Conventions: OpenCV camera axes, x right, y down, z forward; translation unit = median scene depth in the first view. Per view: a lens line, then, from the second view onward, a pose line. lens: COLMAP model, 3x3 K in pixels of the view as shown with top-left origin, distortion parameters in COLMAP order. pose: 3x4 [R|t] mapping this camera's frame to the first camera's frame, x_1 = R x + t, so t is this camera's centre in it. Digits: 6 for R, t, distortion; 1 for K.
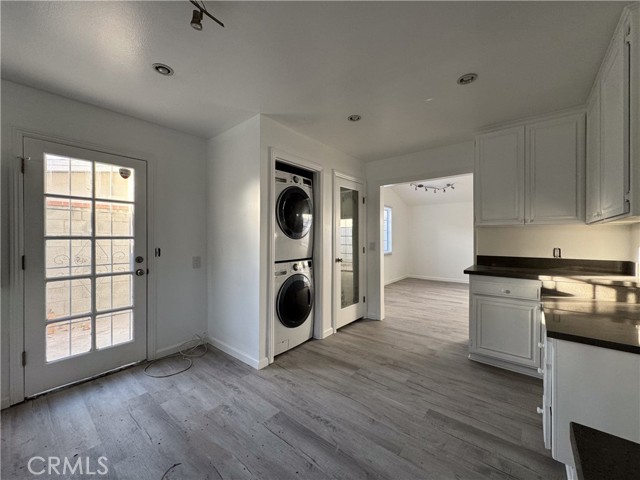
lens RADIAL K [[254.9, 0, 319.8], [0, 254.9, 238.0], [0, 0, 1]] dist [-0.003394, 0.001092]
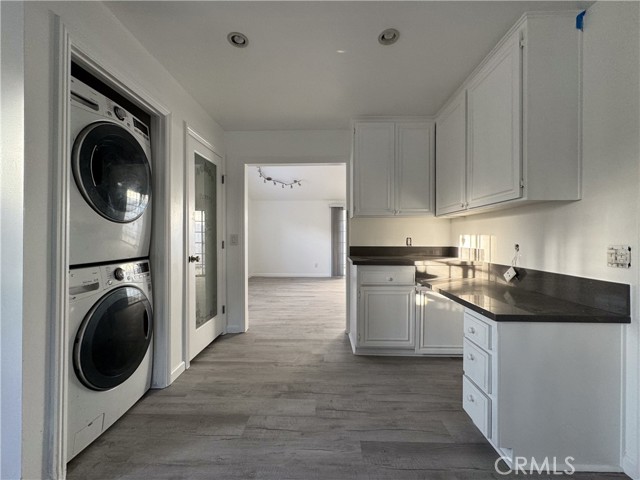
lens RADIAL K [[254.9, 0, 320.1], [0, 254.9, 237.8], [0, 0, 1]] dist [-0.003394, 0.001092]
pose [[0.788645, -0.000124, 0.614849, -0.097381], [0.001021, 0.999999, -0.001109, 0.040851], [-0.614848, 0.001503, 0.788644, 0.329318]]
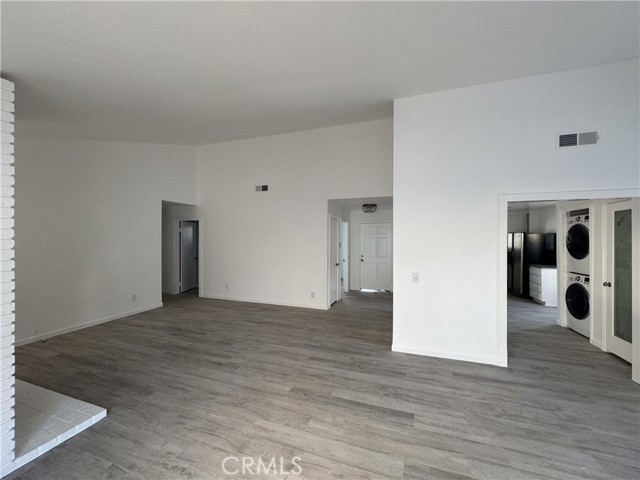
lens RADIAL K [[254.9, 0, 319.3], [0, 254.9, 238.4], [0, 0, 1]] dist [-0.003394, 0.001092]
pose [[-0.936259, -0.006442, -0.351252, 1.966960], [-0.007432, 0.999971, 0.001471, -0.115635], [0.351232, 0.003988, -0.936280, 2.001111]]
